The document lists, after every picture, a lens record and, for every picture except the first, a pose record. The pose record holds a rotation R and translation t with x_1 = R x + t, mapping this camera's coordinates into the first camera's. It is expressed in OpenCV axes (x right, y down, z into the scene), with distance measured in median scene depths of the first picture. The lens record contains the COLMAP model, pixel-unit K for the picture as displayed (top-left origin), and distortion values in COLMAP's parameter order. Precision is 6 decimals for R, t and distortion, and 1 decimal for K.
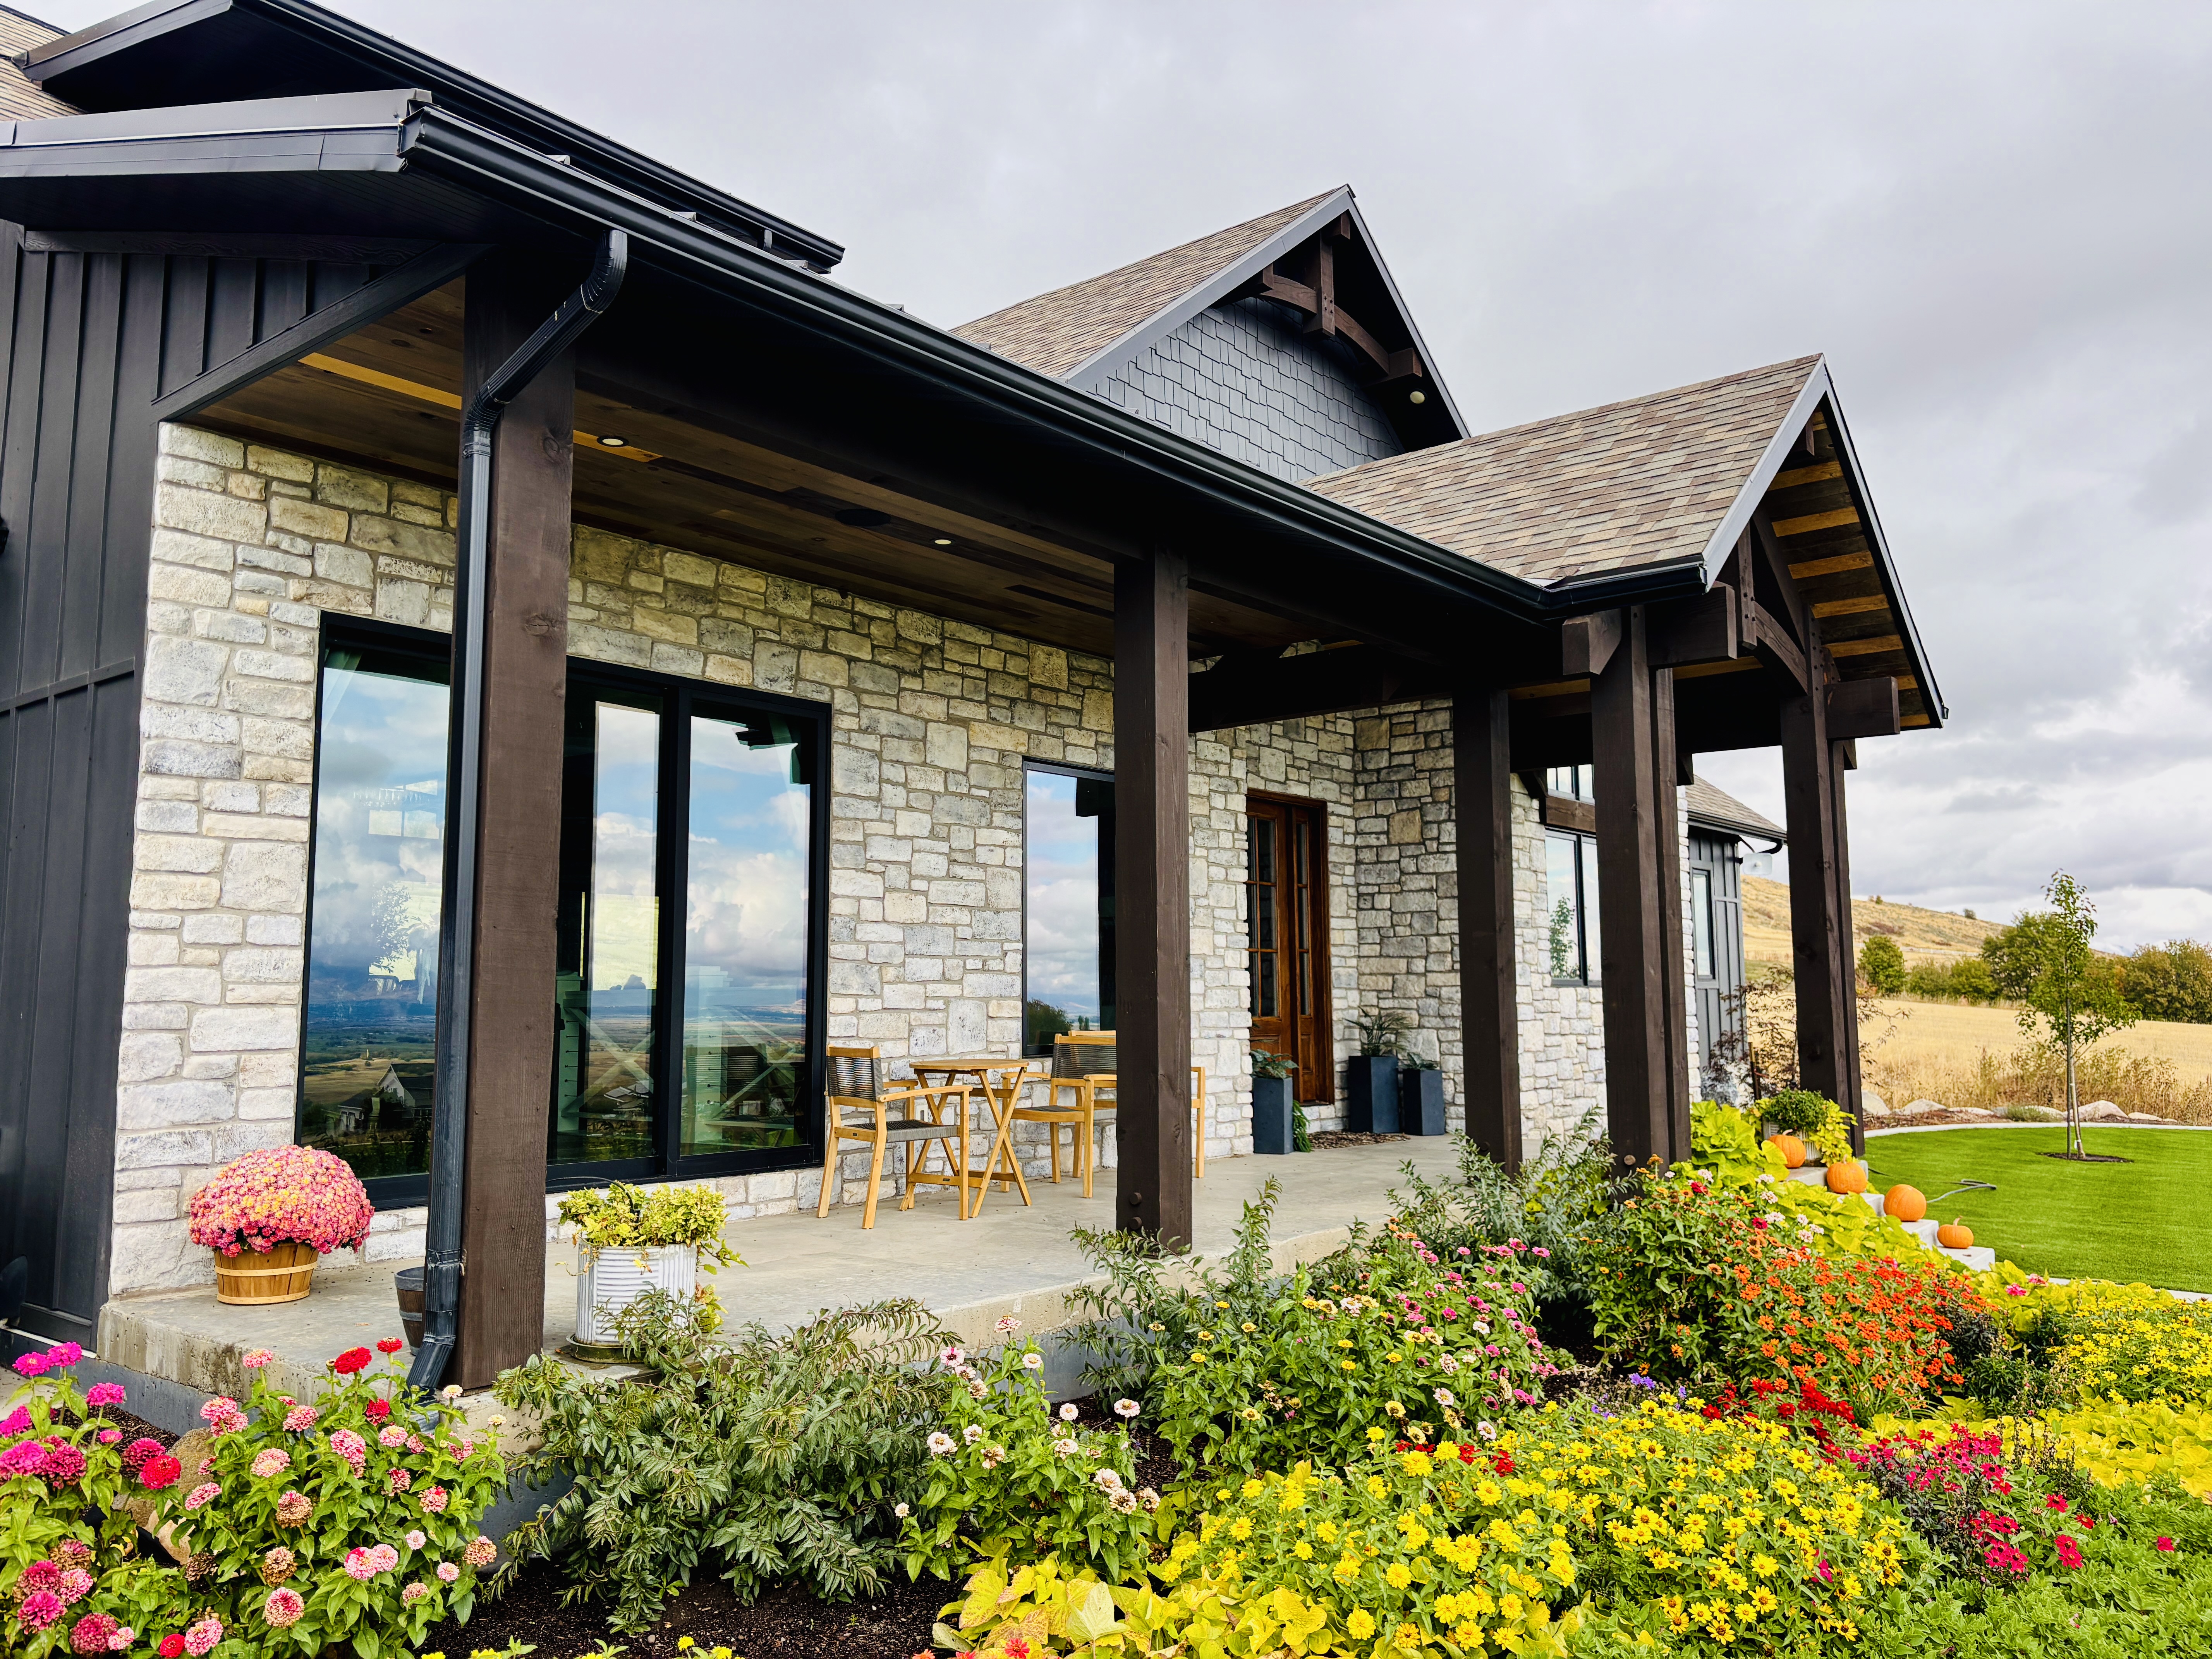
lens RADIAL K [[1640.5, 0, 1110.4], [0, 1640.5, 819.7], [0, 0, 1]] dist [0.045440, -0.048542]
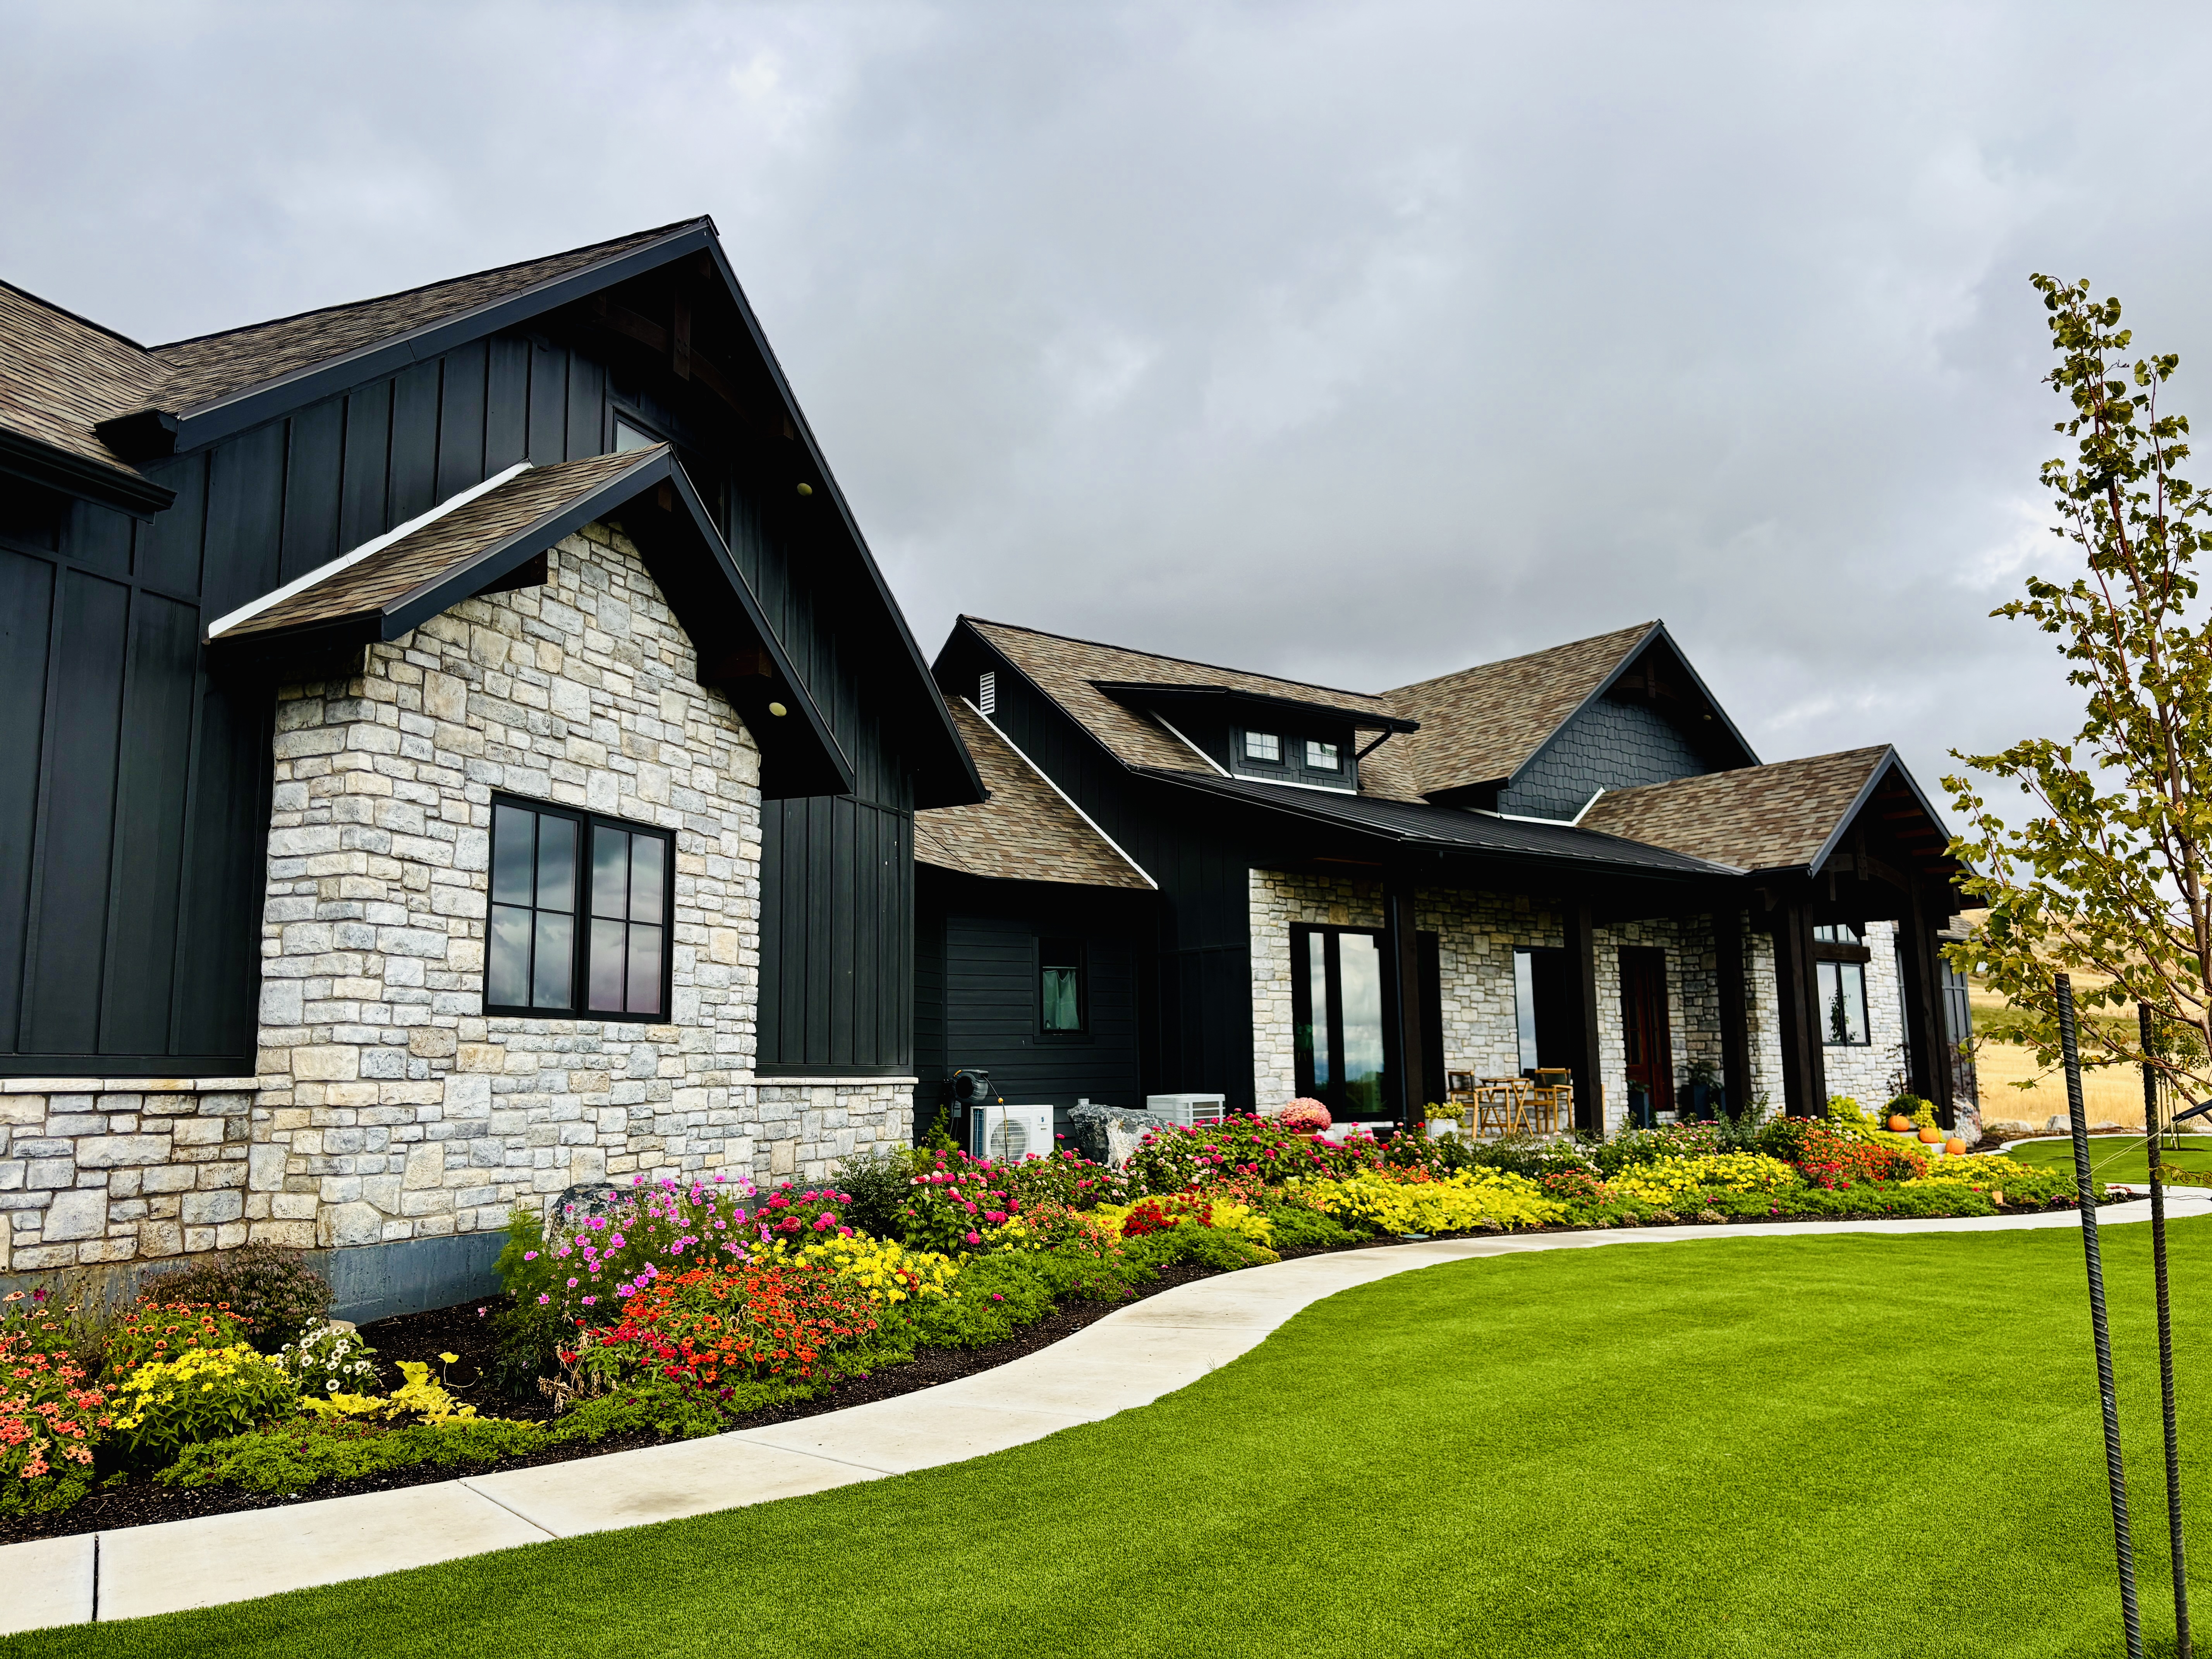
lens RADIAL K [[1640.5, 0, 1107.4], [0, 1640.5, 834.6], [0, 0, 1]] dist [0.045440, -0.048542]
pose [[0.975026, -0.043171, -0.217856, -0.099743], [0.034610, 0.998477, -0.042964, -0.116267], [0.219379, 0.034351, 0.975035, -1.370058]]
